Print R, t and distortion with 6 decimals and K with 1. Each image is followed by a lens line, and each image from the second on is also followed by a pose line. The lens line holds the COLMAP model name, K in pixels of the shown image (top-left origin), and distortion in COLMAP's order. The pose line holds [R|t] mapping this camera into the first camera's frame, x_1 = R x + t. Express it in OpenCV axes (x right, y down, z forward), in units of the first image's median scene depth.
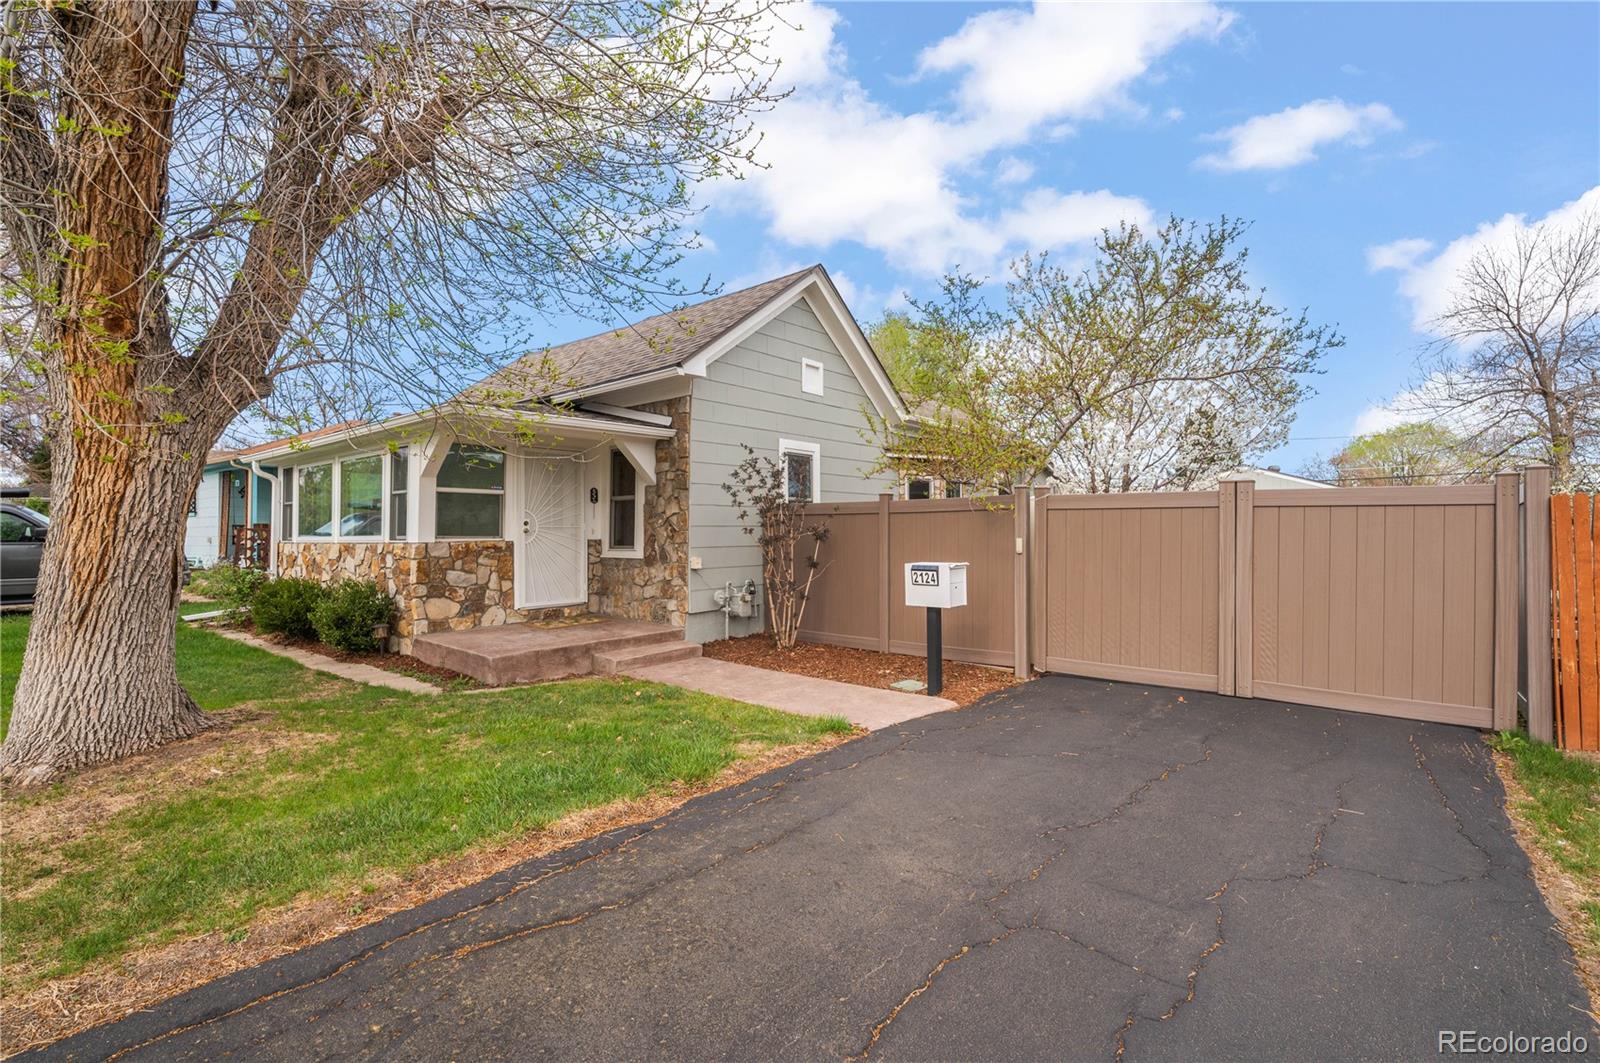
lens RADIAL K [[729.2, 0, 804.7], [0, 729.2, 514.3], [0, 0, 1]] dist [-0.001417, 0.000212]
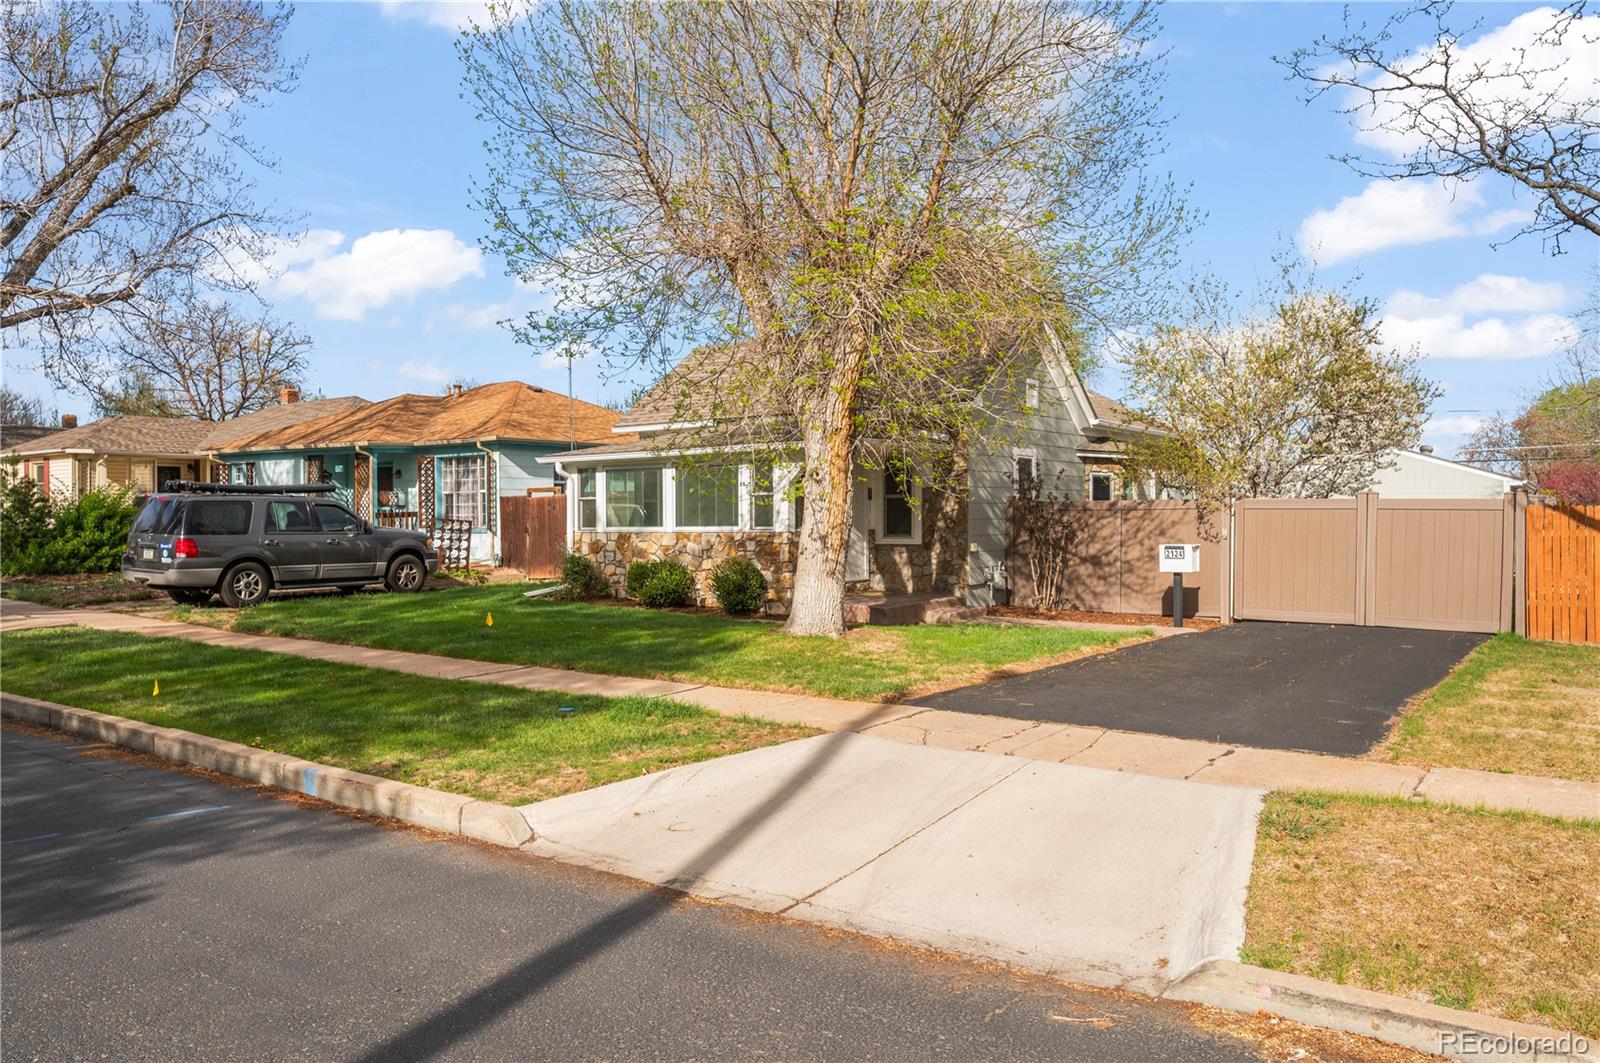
lens RADIAL K [[1159.8, 0, 800.0], [0, 1159.8, 531.5], [0, 0, 1]] dist [-0.004061, -0.001337]
pose [[0.998185, -0.000198, 0.060223, -0.586861], [-0.001945, 0.999367, 0.035520, -0.035384], [-0.060192, -0.035572, 0.997553, -1.067607]]
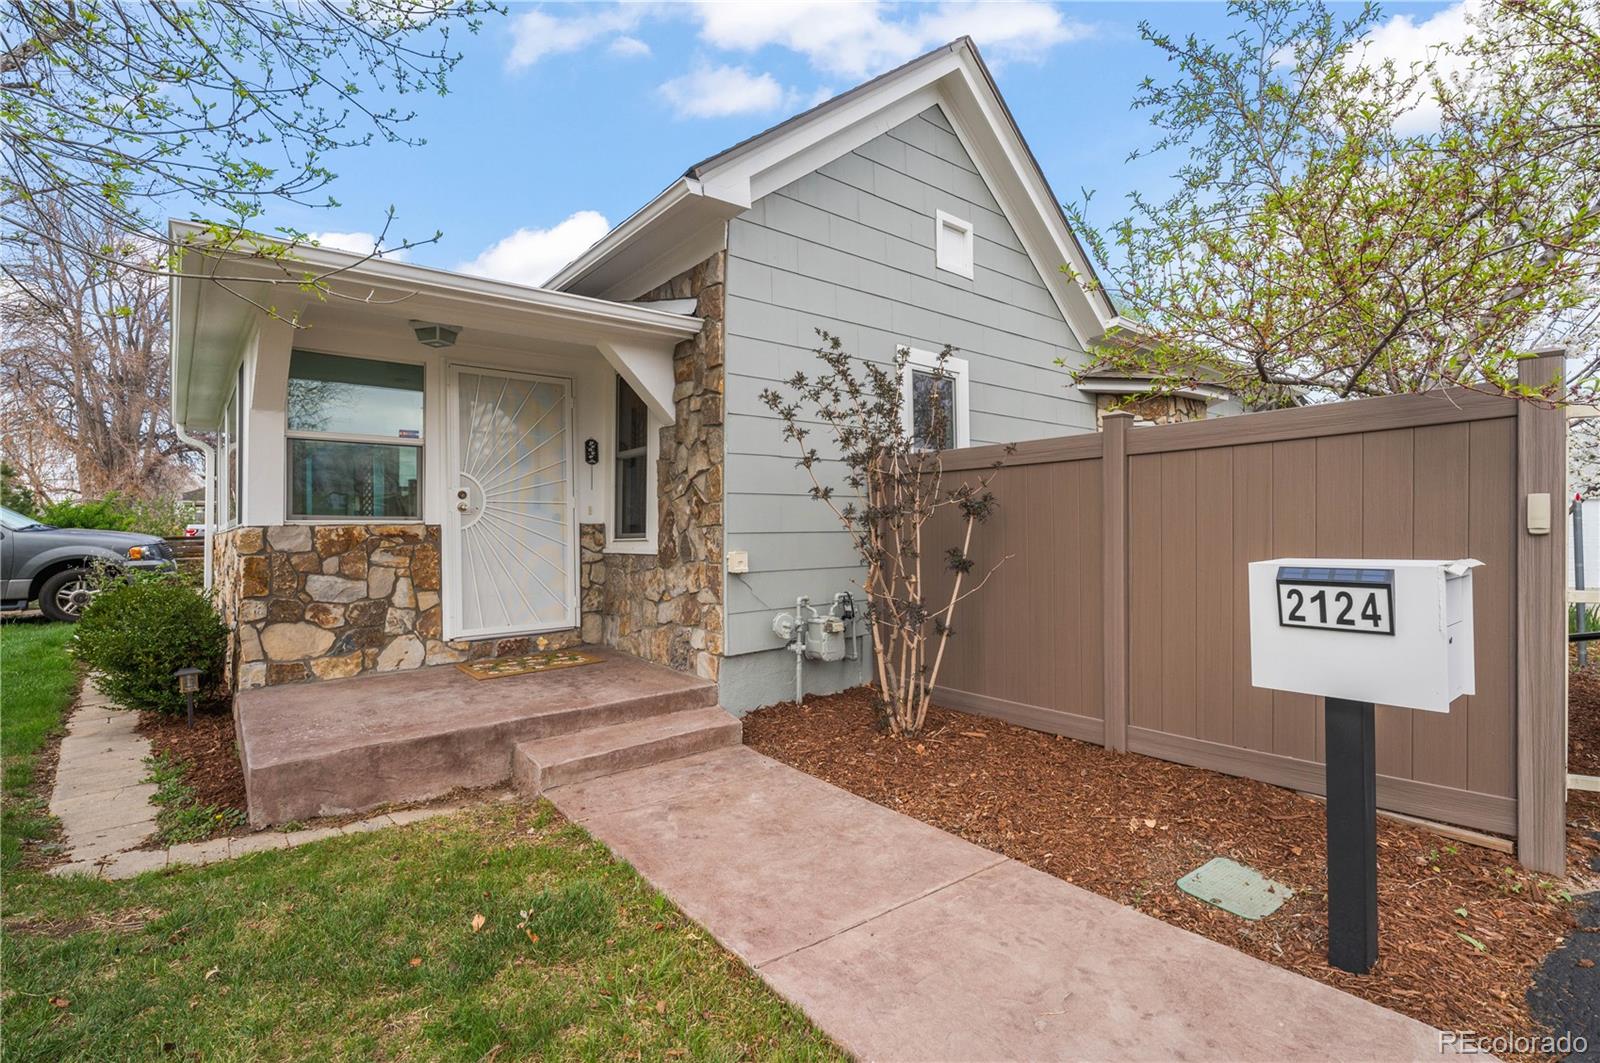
lens RADIAL K [[727.5, 0, 804.4], [0, 727.5, 530.7], [0, 0, 1]] dist [0.000115, 0.000017]
pose [[0.982313, -0.008175, -0.187068, -0.000584], [0.012378, 0.999696, 0.021315, 0.033087], [0.186837, -0.023254, 0.982116, 0.484279]]
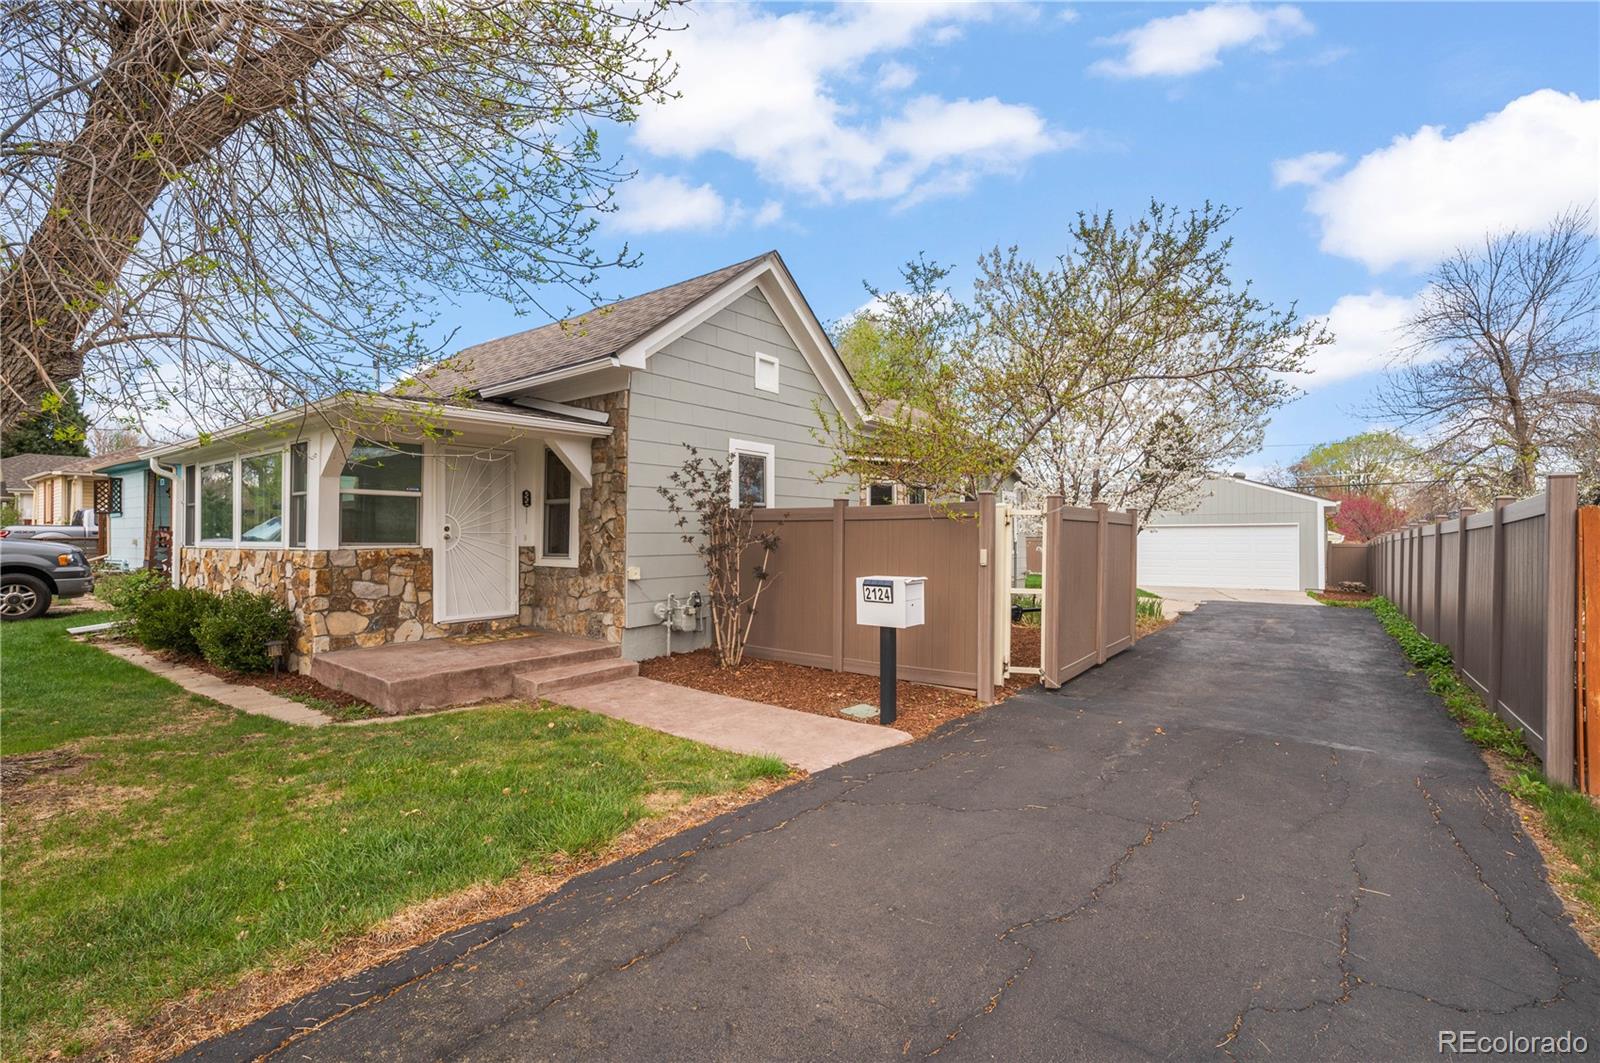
lens RADIAL K [[719.9, 0, 800.0], [0, 719.9, 531.5], [0, 0, 1]] dist [-0.000778, 0.000055]
pose [[0.999485, 0.005718, 0.031588, 0.030522], [-0.006348, 0.999782, 0.019877, -0.004950], [-0.031468, -0.020068, 0.999303, 0.090899]]
